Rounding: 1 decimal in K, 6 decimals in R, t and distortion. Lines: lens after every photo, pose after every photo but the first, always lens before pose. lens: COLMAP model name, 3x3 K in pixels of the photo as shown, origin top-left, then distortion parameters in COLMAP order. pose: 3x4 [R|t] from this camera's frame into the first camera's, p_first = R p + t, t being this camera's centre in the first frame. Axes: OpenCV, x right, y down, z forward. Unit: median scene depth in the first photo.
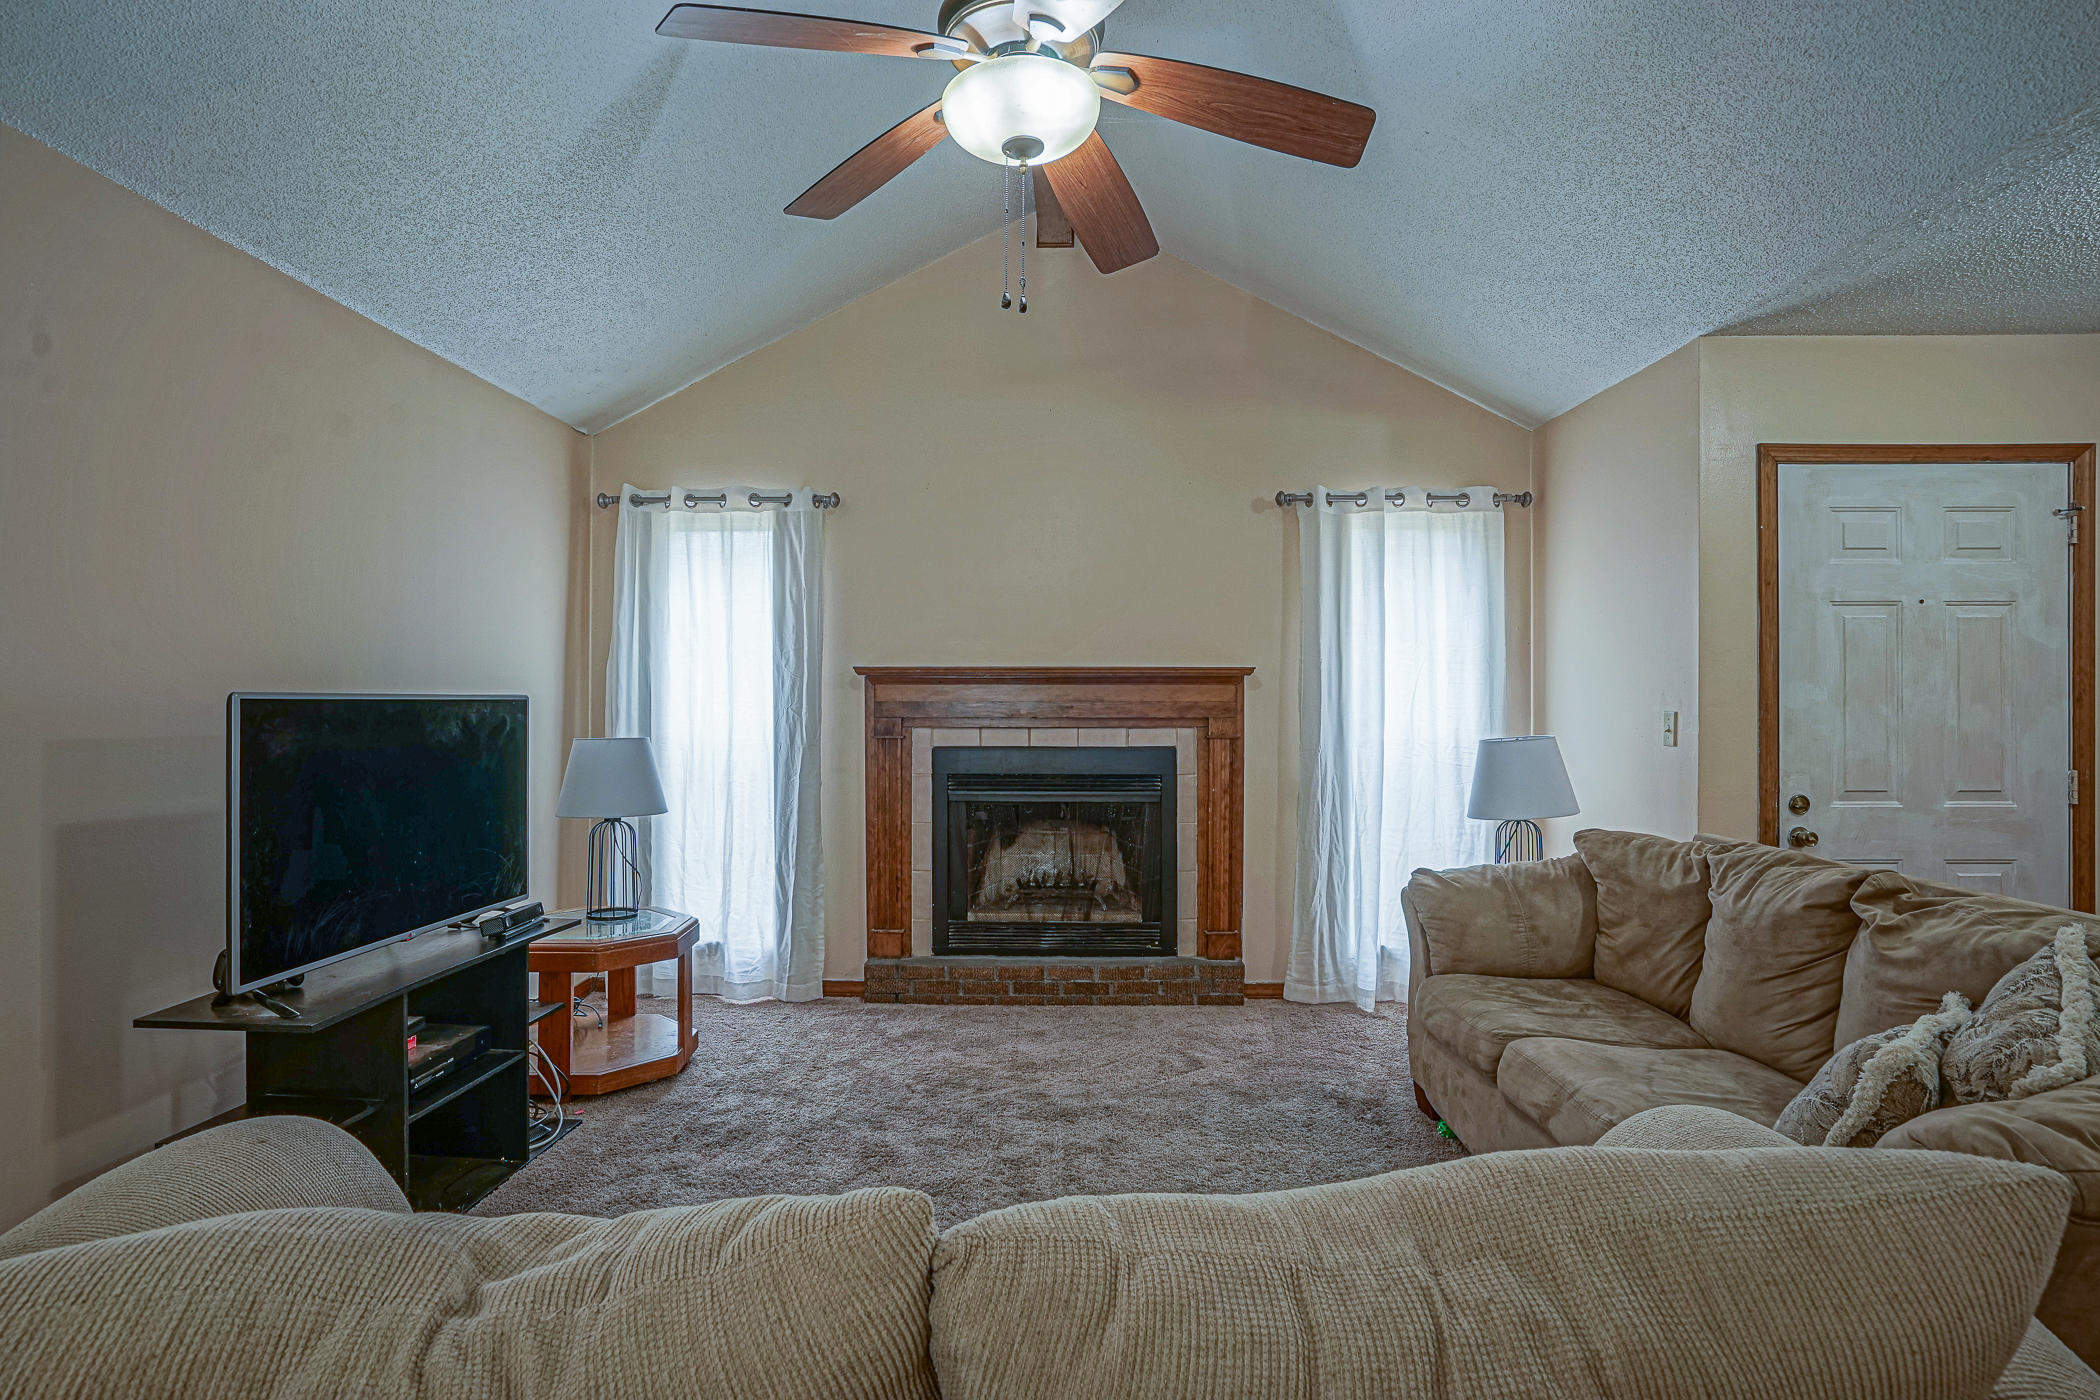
lens RADIAL K [[1052.5, 0, 1050.0], [0, 1052.5, 700.0], [0, 0, 1]] dist [-0.040384, 0.000160]
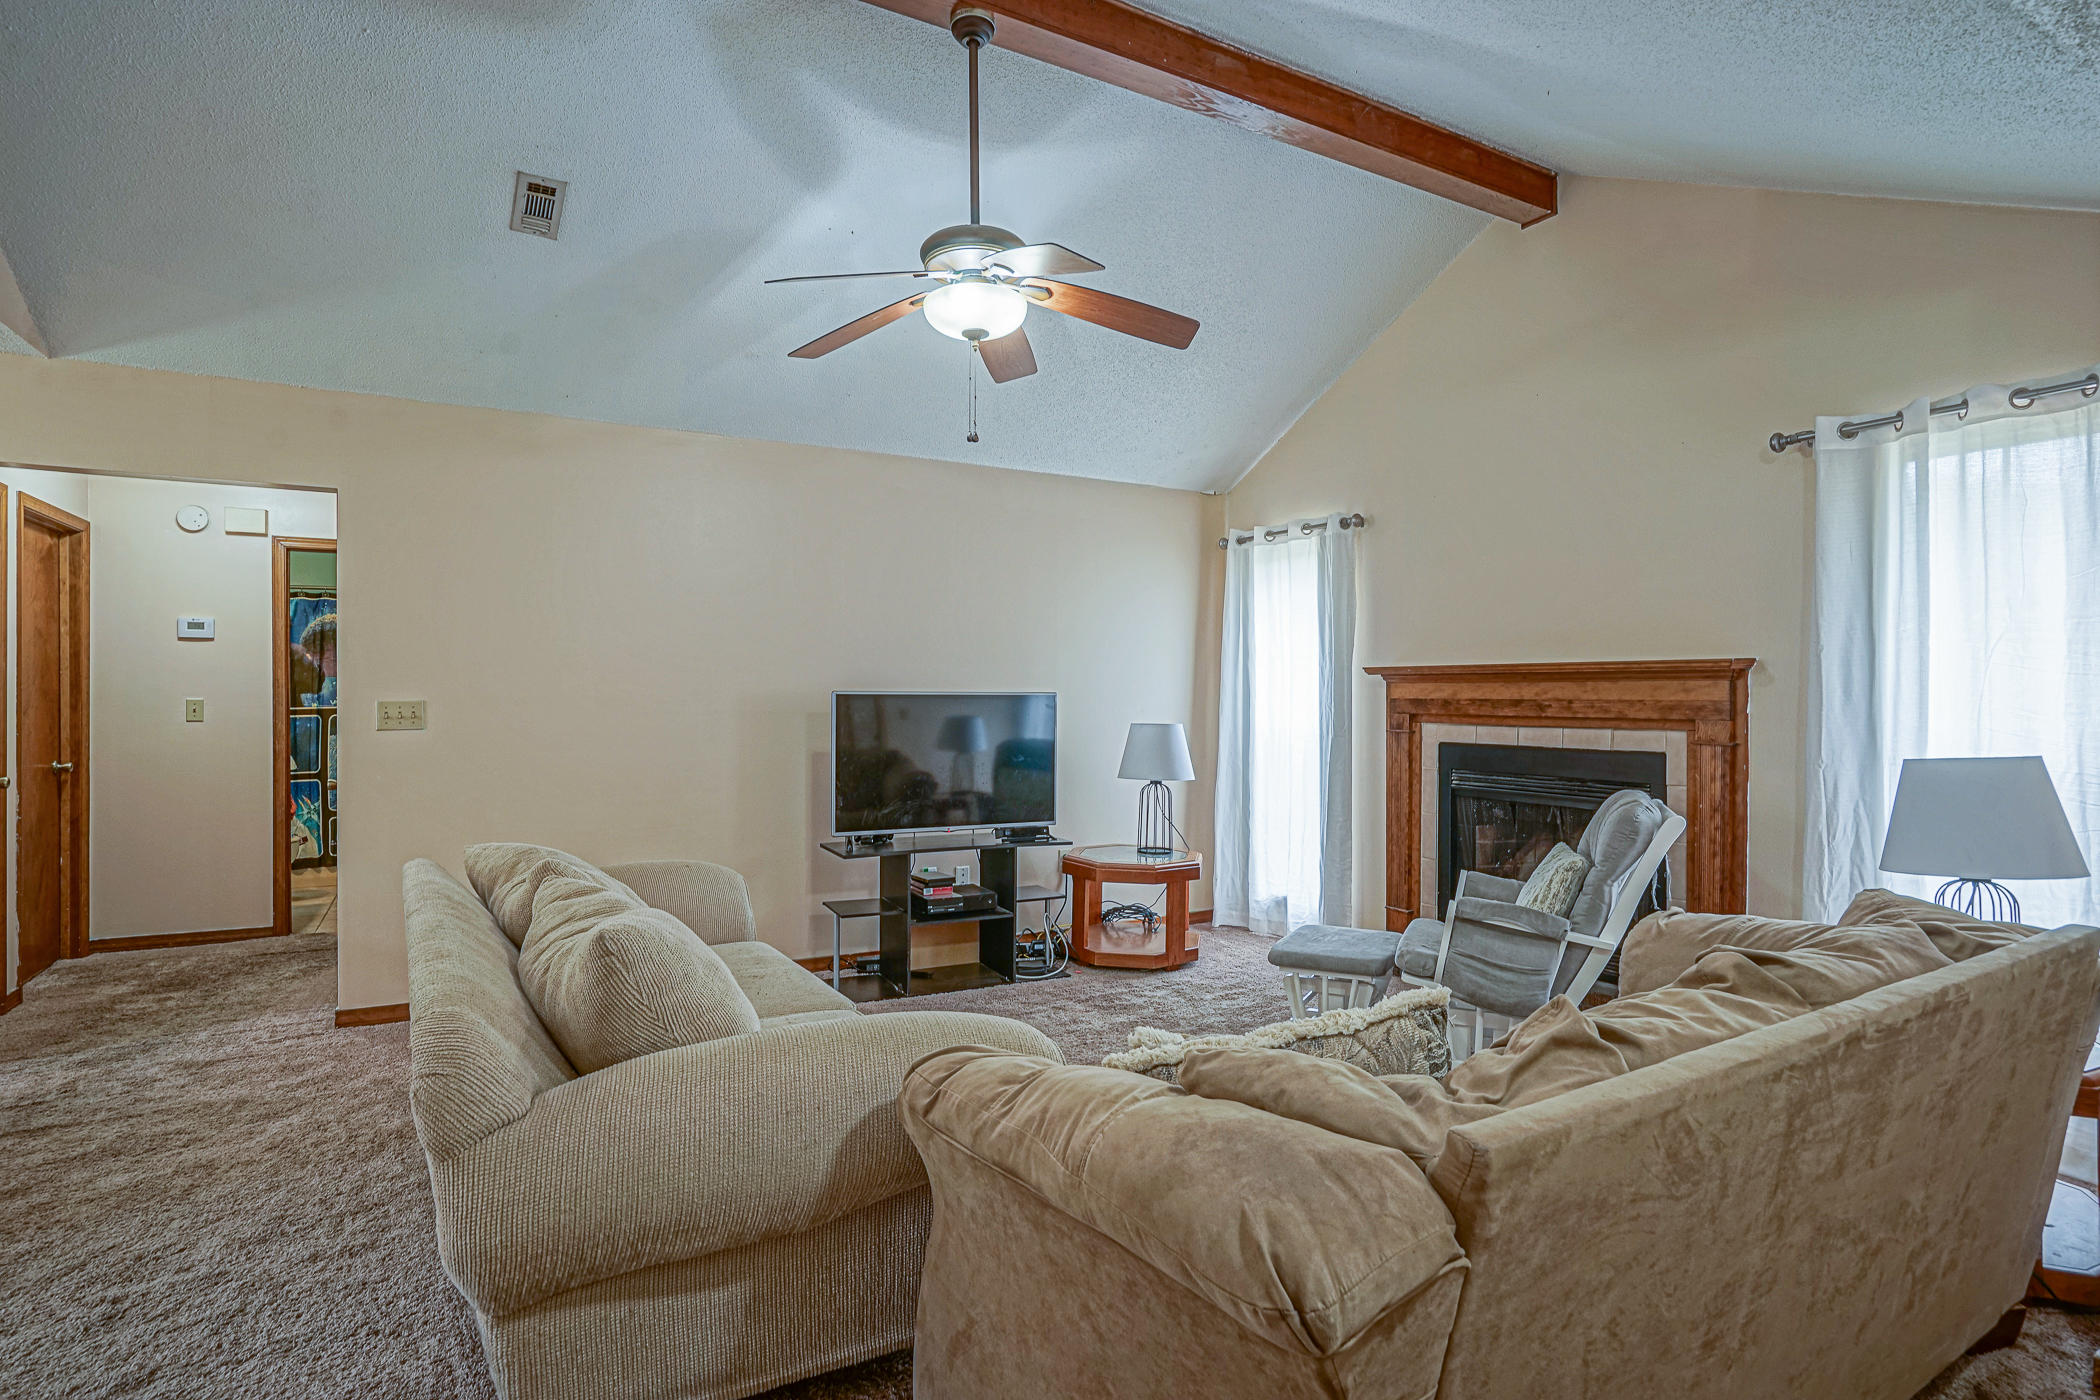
lens RADIAL K [[1058.7, 0, 1050.0], [0, 1058.7, 700.0], [0, 0, 1]] dist [-0.002431, 0.000145]
pose [[0.525101, 0.005518, -0.851022, 0.594738], [-0.004491, 0.999983, 0.003712, 0.000485], [0.851028, 0.001873, 0.525117, 0.120261]]
